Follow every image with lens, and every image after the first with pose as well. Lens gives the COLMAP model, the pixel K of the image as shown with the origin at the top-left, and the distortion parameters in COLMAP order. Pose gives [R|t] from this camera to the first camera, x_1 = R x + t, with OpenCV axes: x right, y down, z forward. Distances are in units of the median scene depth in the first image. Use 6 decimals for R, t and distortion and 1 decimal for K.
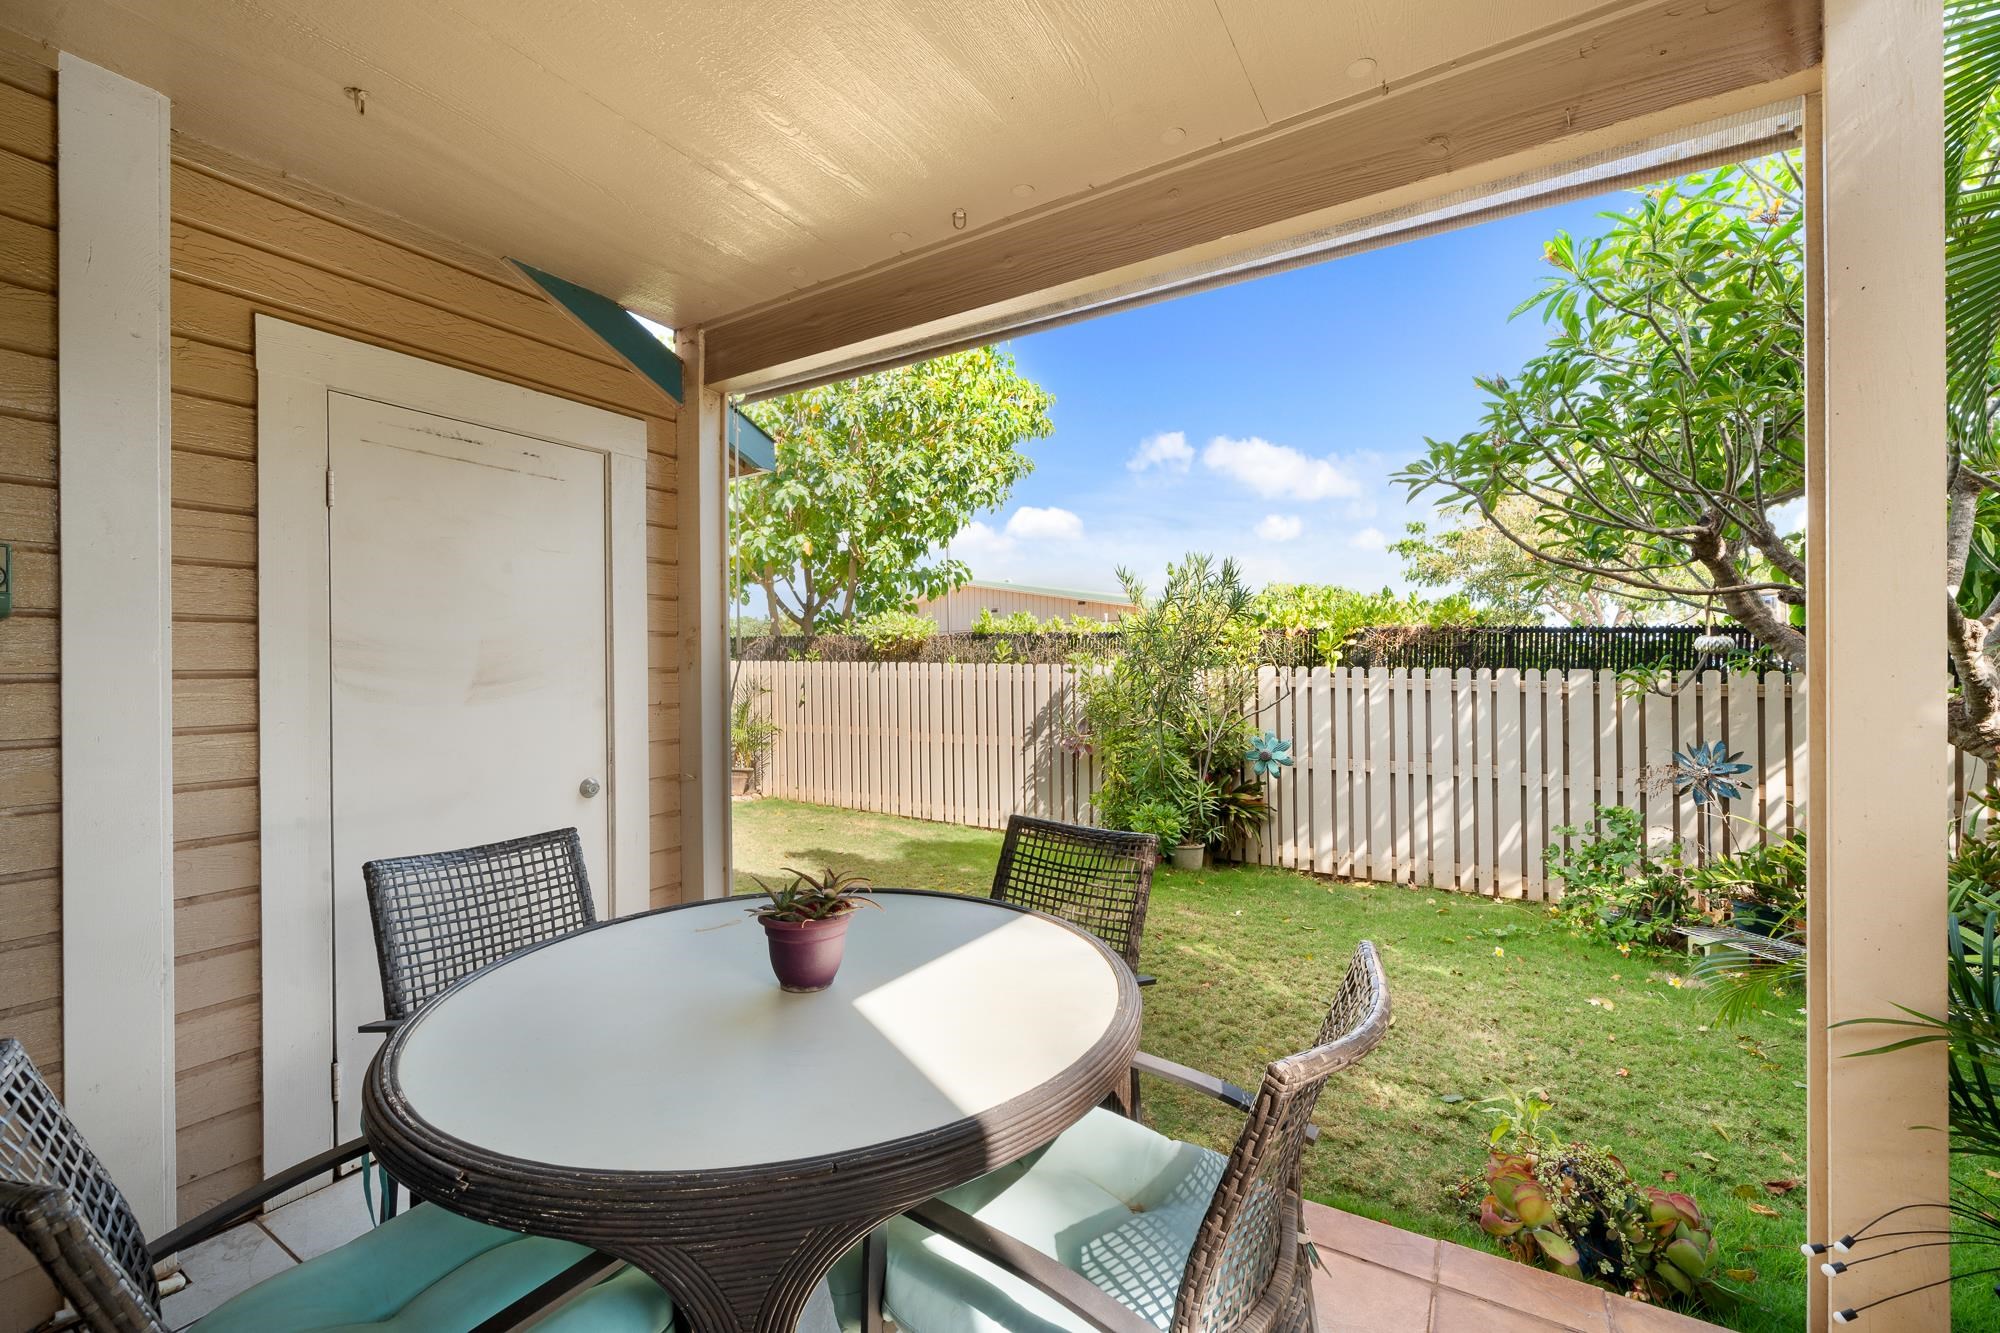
lens RADIAL K [[801.6, 0, 1006.4], [0, 801.6, 675.1], [0, 0, 1]] dist [-0.000471, -0.001317]
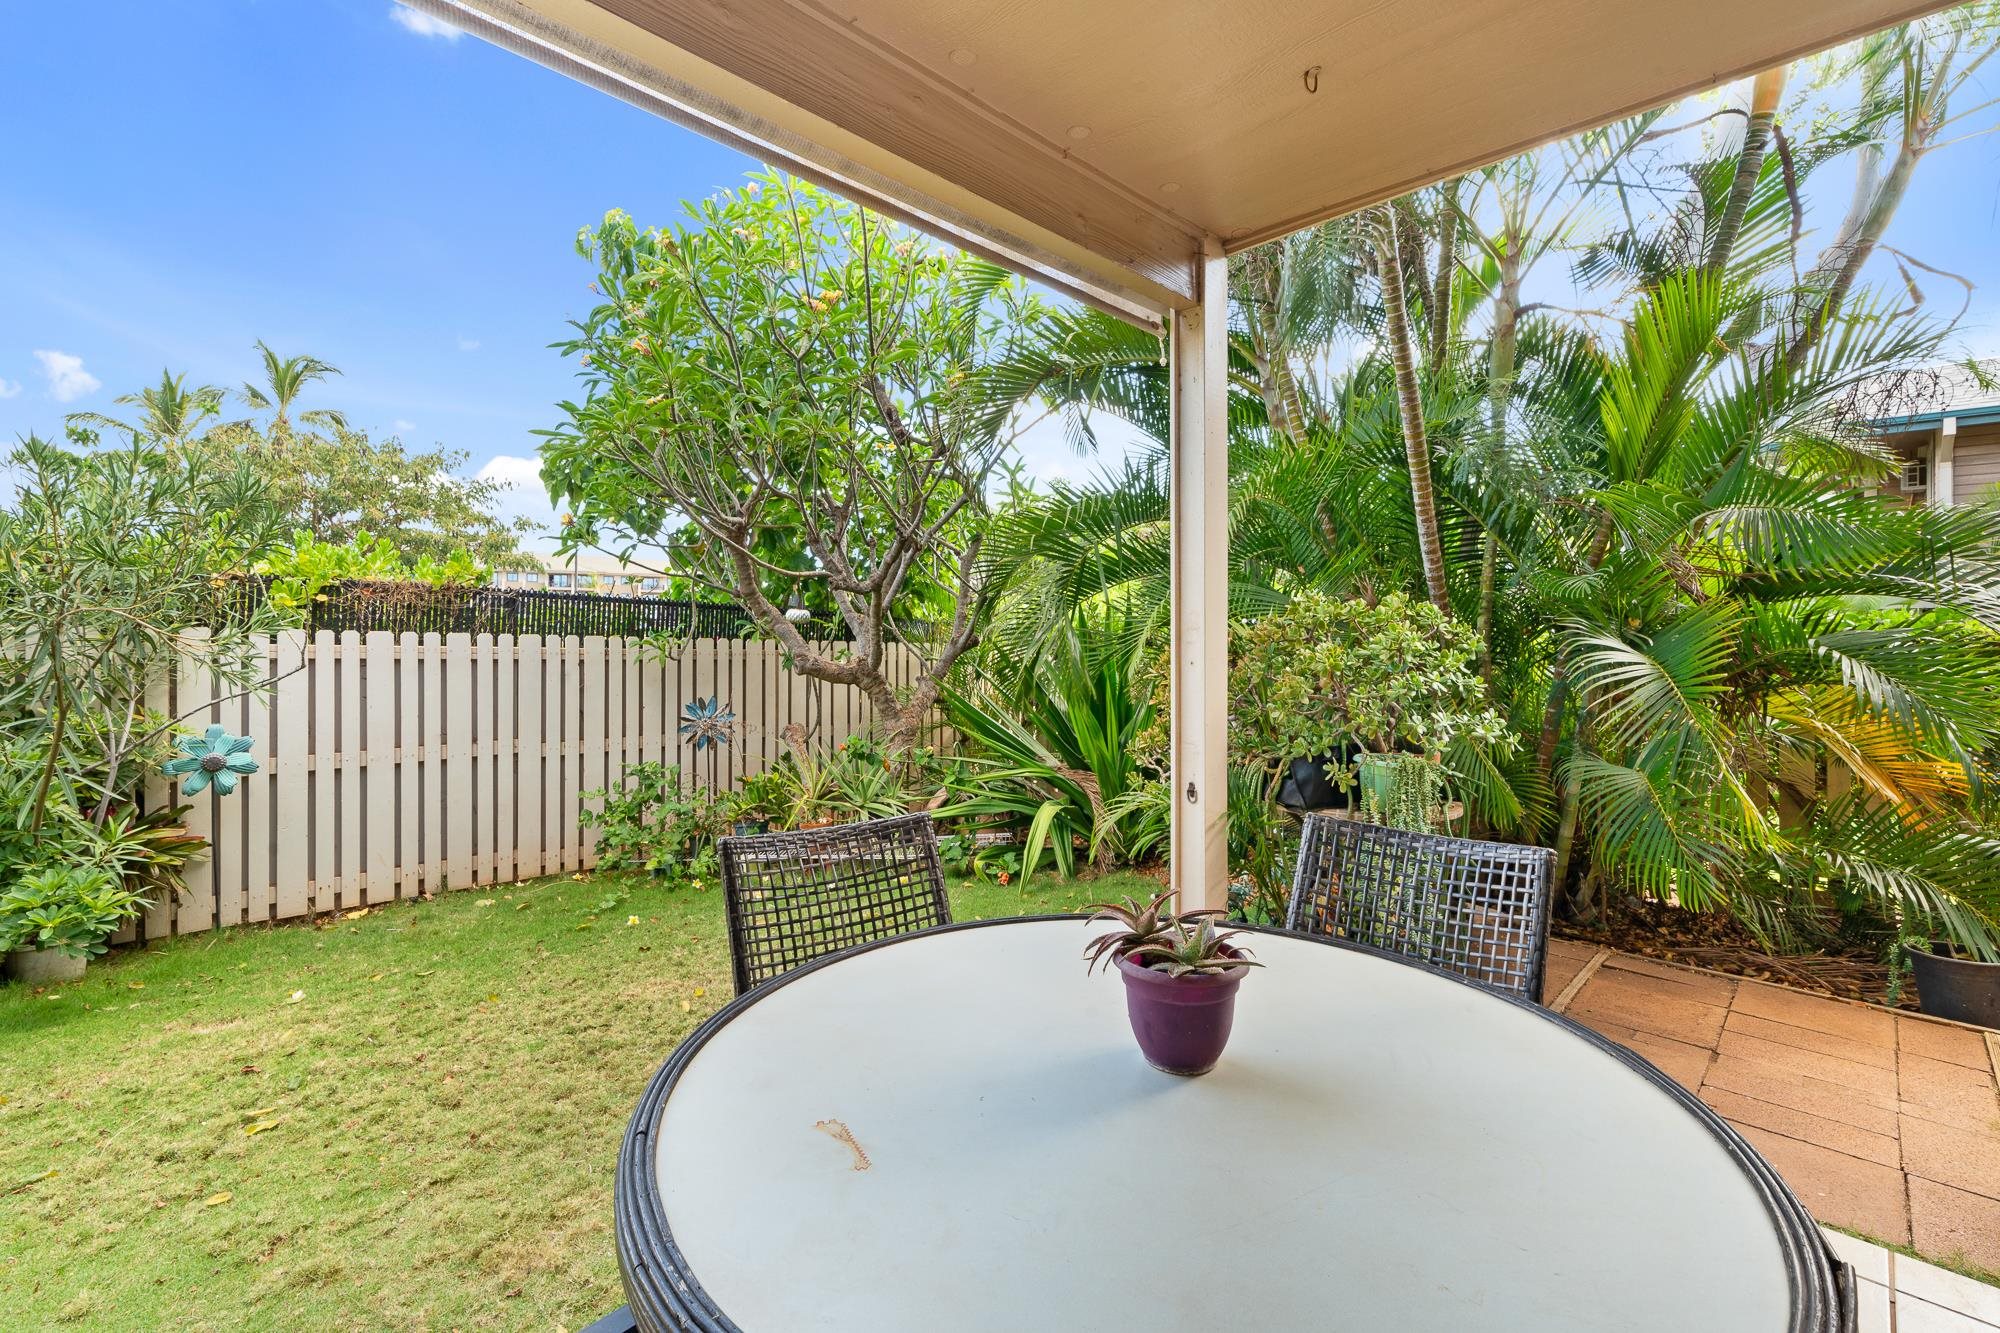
lens RADIAL K [[899.0, 0, 995.9], [0, 899.0, 632.4], [0, 0, 1]] dist [-0.000598, -0.000021]
pose [[0.220382, 0.010035, 0.975362, -0.284489], [-0.005150, 0.999945, -0.009124, -0.003711], [-0.975400, -0.003012, 0.220422, 0.234406]]
